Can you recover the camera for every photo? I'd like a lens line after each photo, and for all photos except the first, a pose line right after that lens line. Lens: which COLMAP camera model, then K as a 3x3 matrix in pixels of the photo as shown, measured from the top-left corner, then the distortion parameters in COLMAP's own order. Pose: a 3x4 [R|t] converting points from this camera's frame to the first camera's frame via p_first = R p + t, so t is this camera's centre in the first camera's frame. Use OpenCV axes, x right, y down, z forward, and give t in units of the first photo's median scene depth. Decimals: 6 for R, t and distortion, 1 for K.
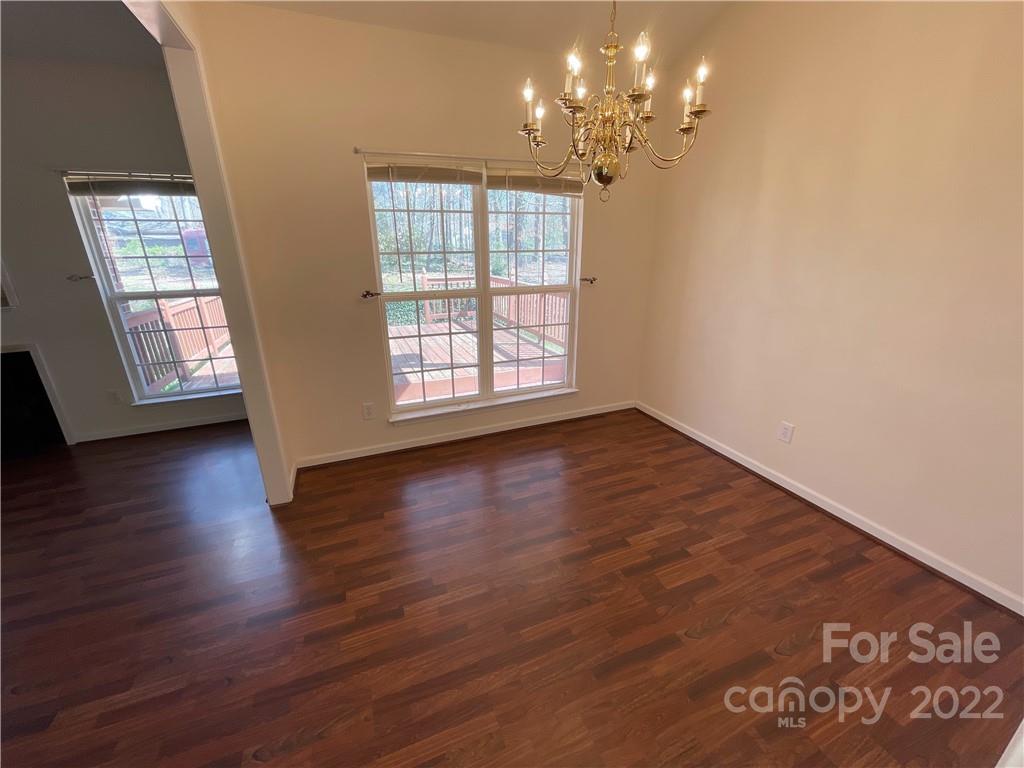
lens RADIAL K [[413.7, 0, 518.0], [0, 413.7, 385.8], [0, 0, 1]] dist [-0.000439, -0.000180]
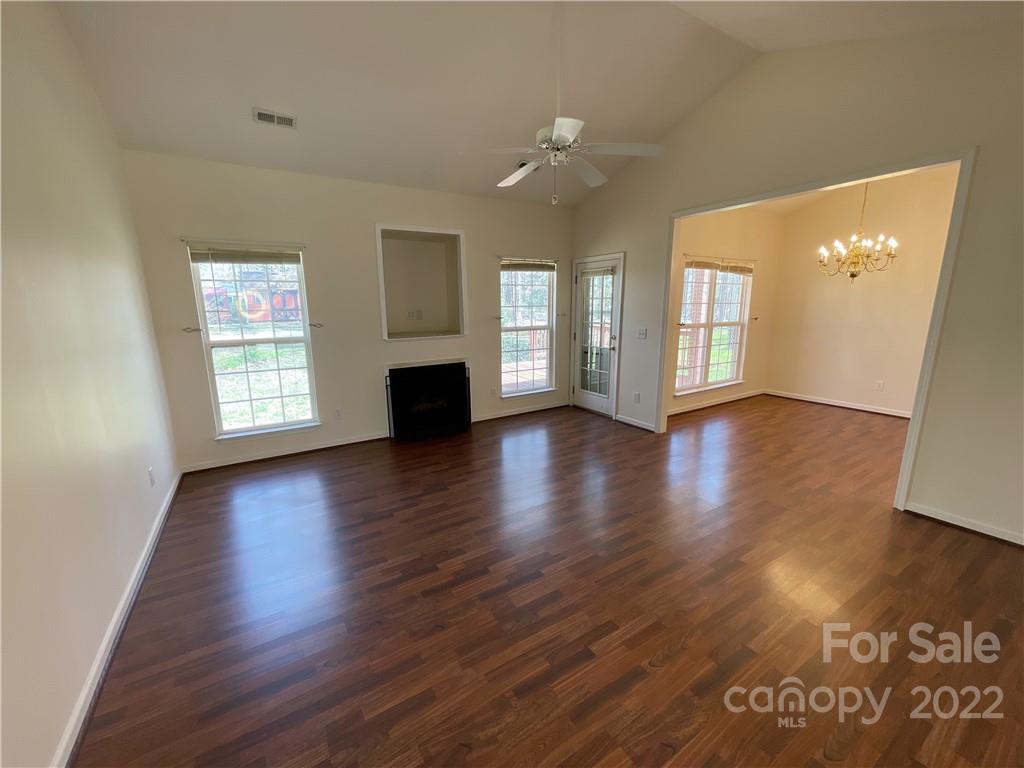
lens RADIAL K [[413.7, 0, 509.9], [0, 413.7, 390.6], [0, 0, 1]] dist [-0.000439, -0.000180]
pose [[0.985119, -0.034222, 0.168433, -1.163623], [0.053758, 0.992159, -0.112830, 0.201285], [-0.163251, 0.120205, 0.979234, -0.558472]]
